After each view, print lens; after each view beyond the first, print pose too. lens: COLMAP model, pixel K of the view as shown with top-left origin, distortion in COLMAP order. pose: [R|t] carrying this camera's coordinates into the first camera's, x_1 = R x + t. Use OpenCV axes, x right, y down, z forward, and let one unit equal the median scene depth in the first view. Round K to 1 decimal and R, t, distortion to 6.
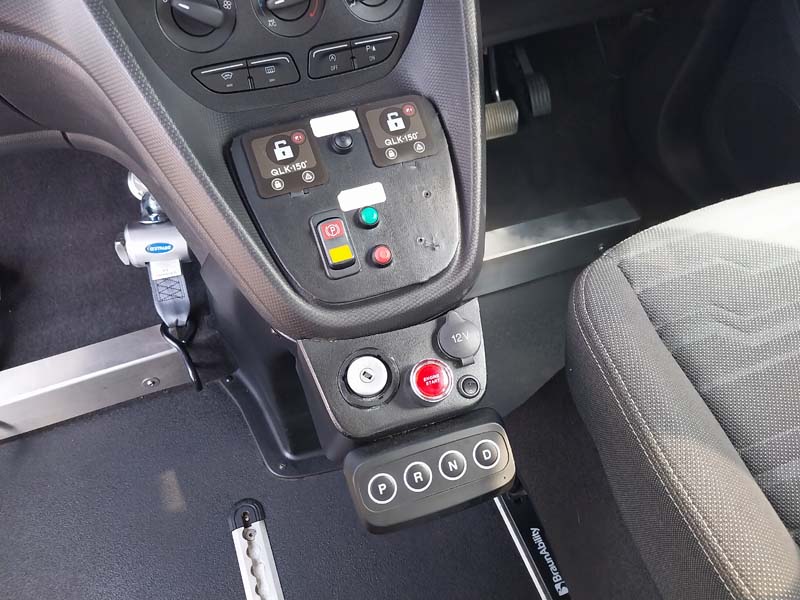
lens RADIAL K [[623.3, 0, 401.0], [0, 623.3, 298.6], [0, 0, 1]] dist [-0.004677, -0.002024]
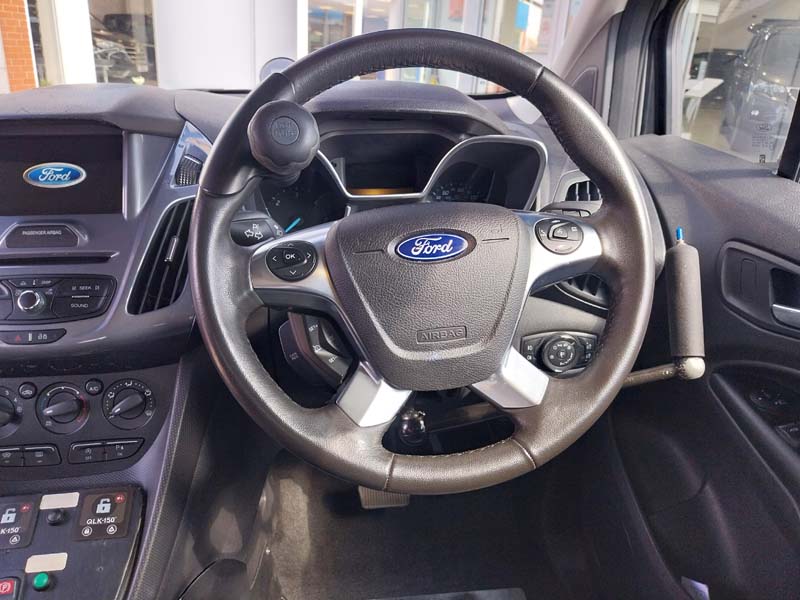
lens RADIAL K [[623.3, 0, 401.0], [0, 623.3, 298.6], [0, 0, 1]] dist [-0.004677, -0.002024]
pose [[0.973637, 0.088355, -0.210294, 0.846831], [-0.179633, 0.865186, -0.468173, -0.161600], [0.140578, 0.493606, 0.858249, -0.260860]]
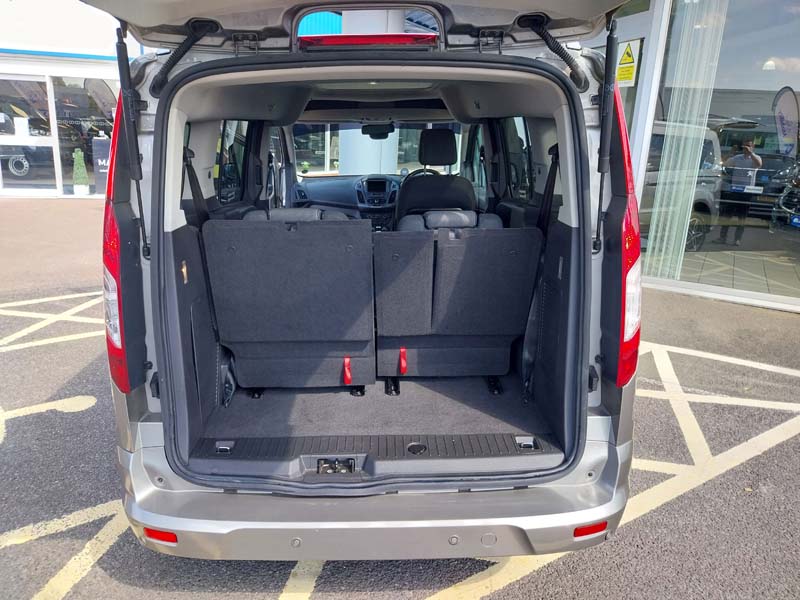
lens RADIAL K [[599.9, 0, 389.2], [0, 599.9, 299.2], [0, 0, 1]] dist [0.002931, -0.005468]
pose [[0.935462, 0.074902, -0.345399, 3.531542], [-0.262115, 0.802594, -0.535854, 5.865187], [0.237078, 0.591805, 0.770429, -5.822542]]
